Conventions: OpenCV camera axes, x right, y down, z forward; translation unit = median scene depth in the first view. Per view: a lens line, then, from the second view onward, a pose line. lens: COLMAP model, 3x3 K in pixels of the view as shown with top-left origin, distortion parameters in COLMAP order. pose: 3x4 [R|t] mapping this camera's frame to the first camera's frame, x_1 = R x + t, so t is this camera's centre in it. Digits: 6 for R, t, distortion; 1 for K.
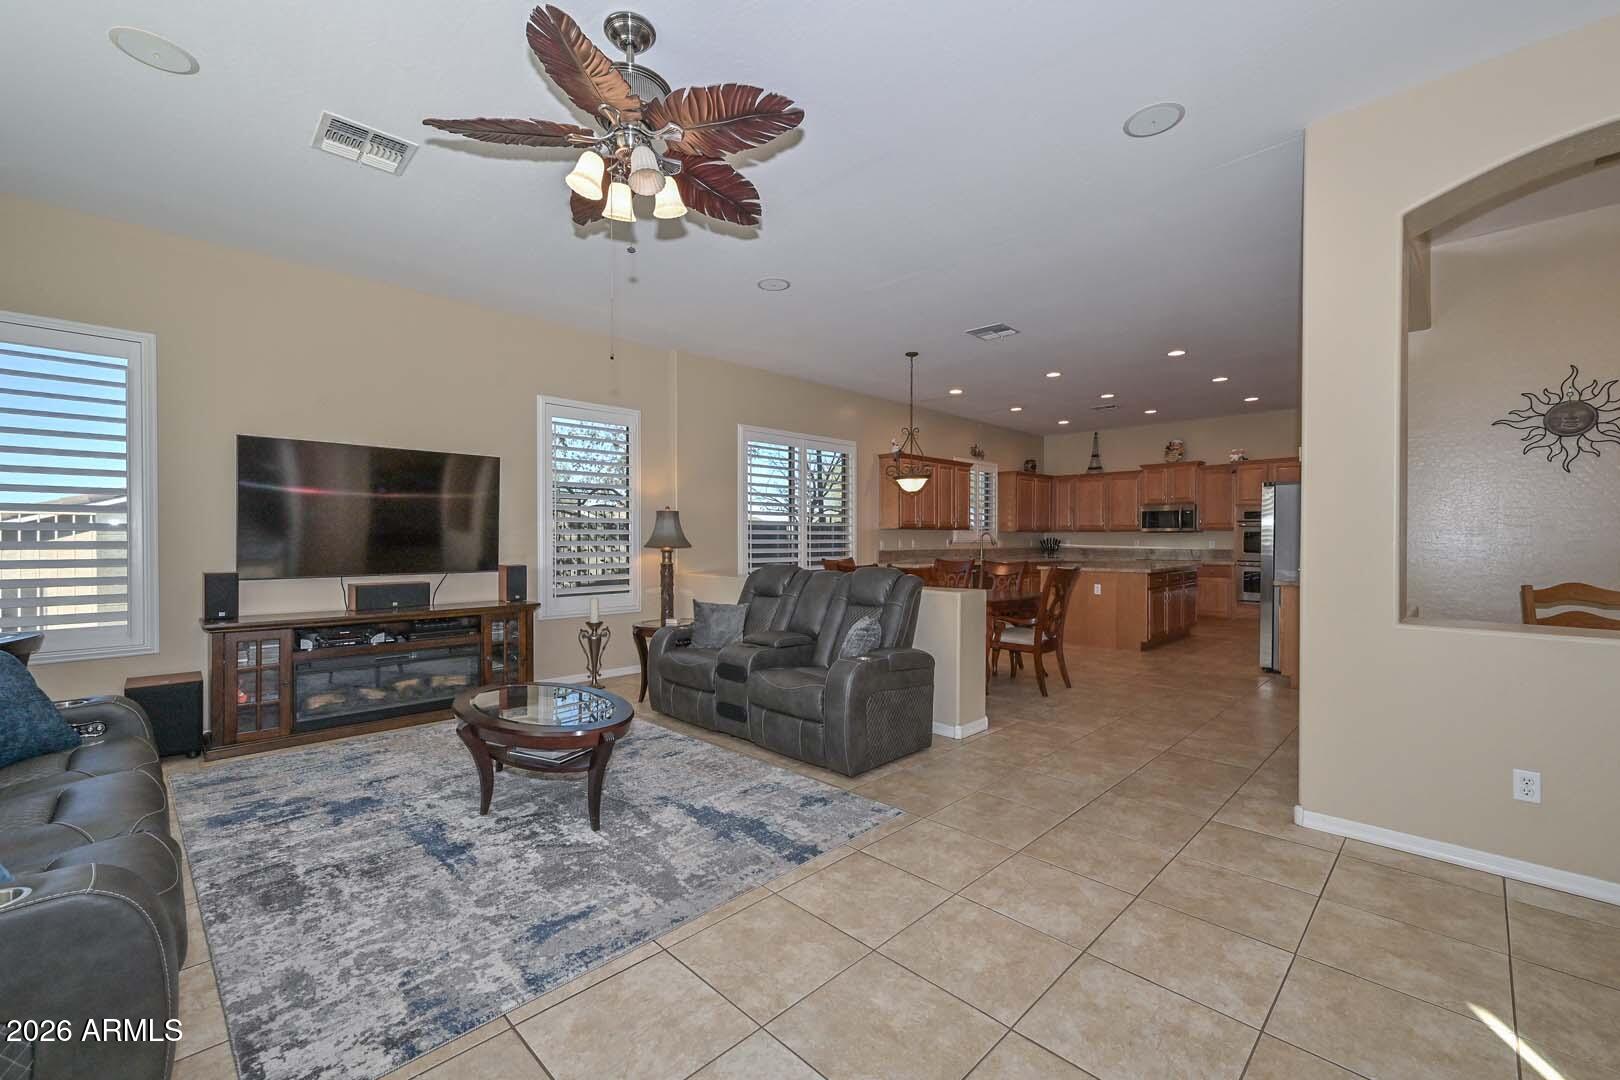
lens RADIAL K [[659.1, 0, 810.0], [0, 659.1, 540.0], [0, 0, 1]] dist [0.011331, -0.000056]
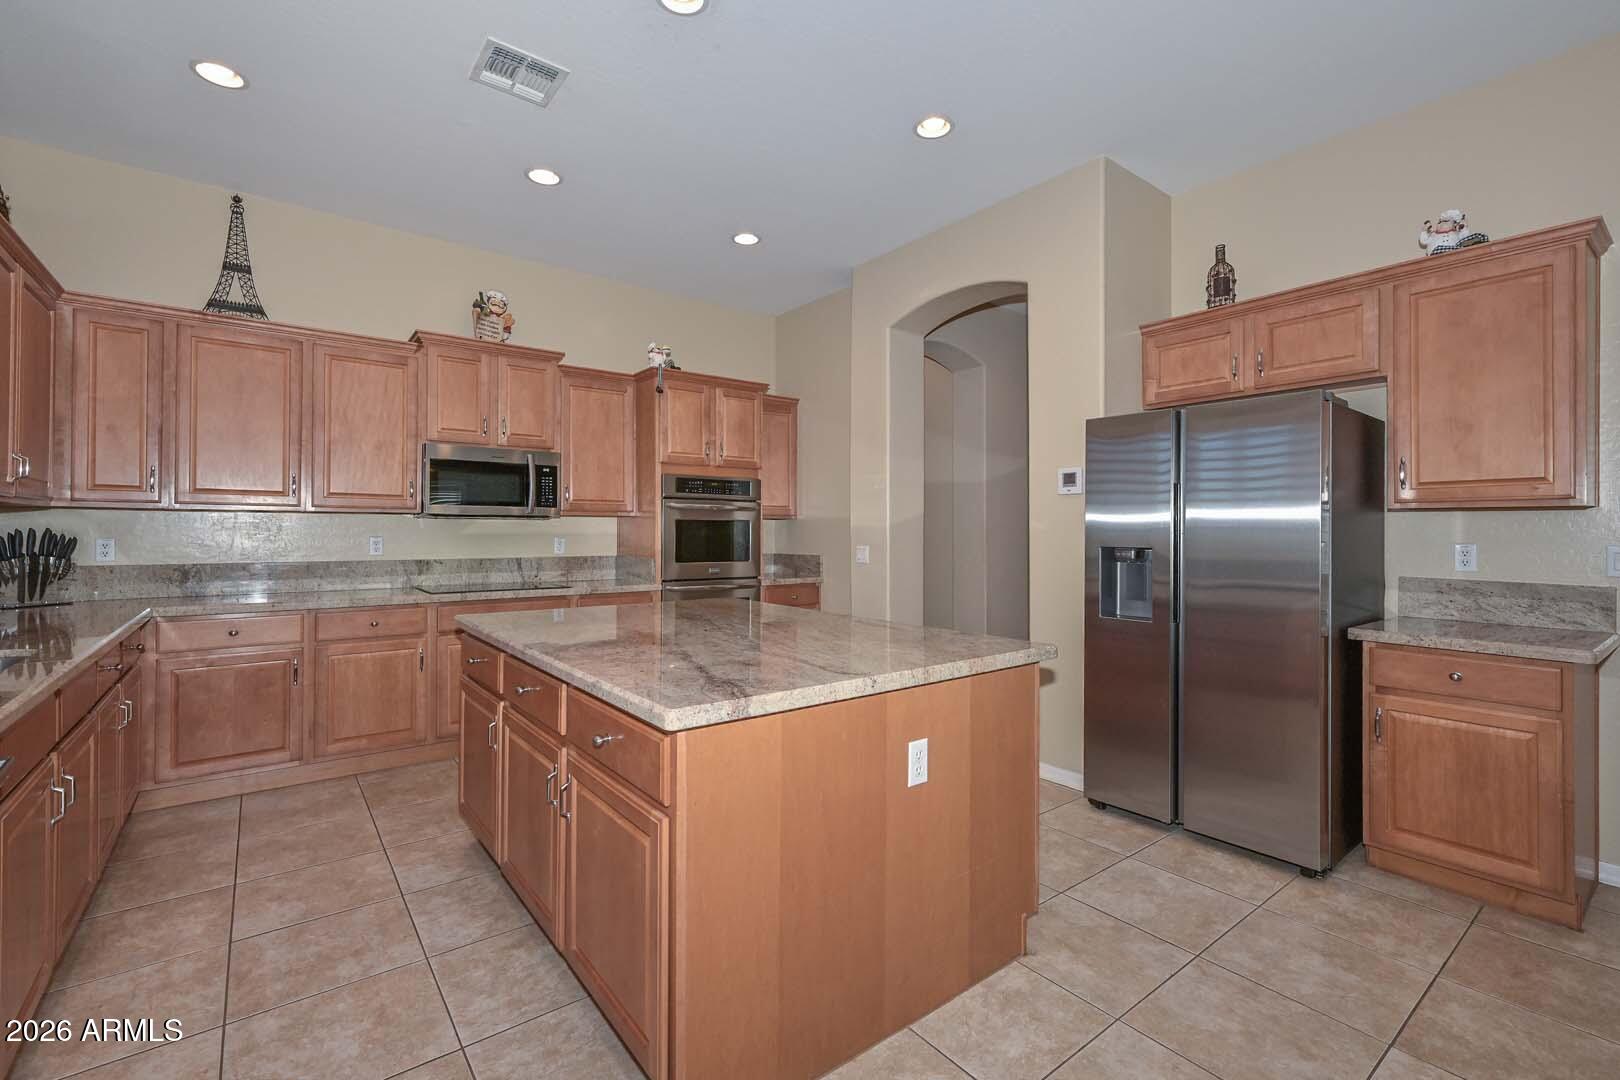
lens RADIAL K [[704.2, 0, 810.0], [0, 704.2, 540.0], [0, 0, 1]] dist [0.001144, 0.000107]
pose [[0.120448, -0.006991, 0.992695, 0.142746], [-0.001617, 0.999972, 0.007239, -0.000969], [-0.992718, -0.002477, 0.120433, 0.749927]]
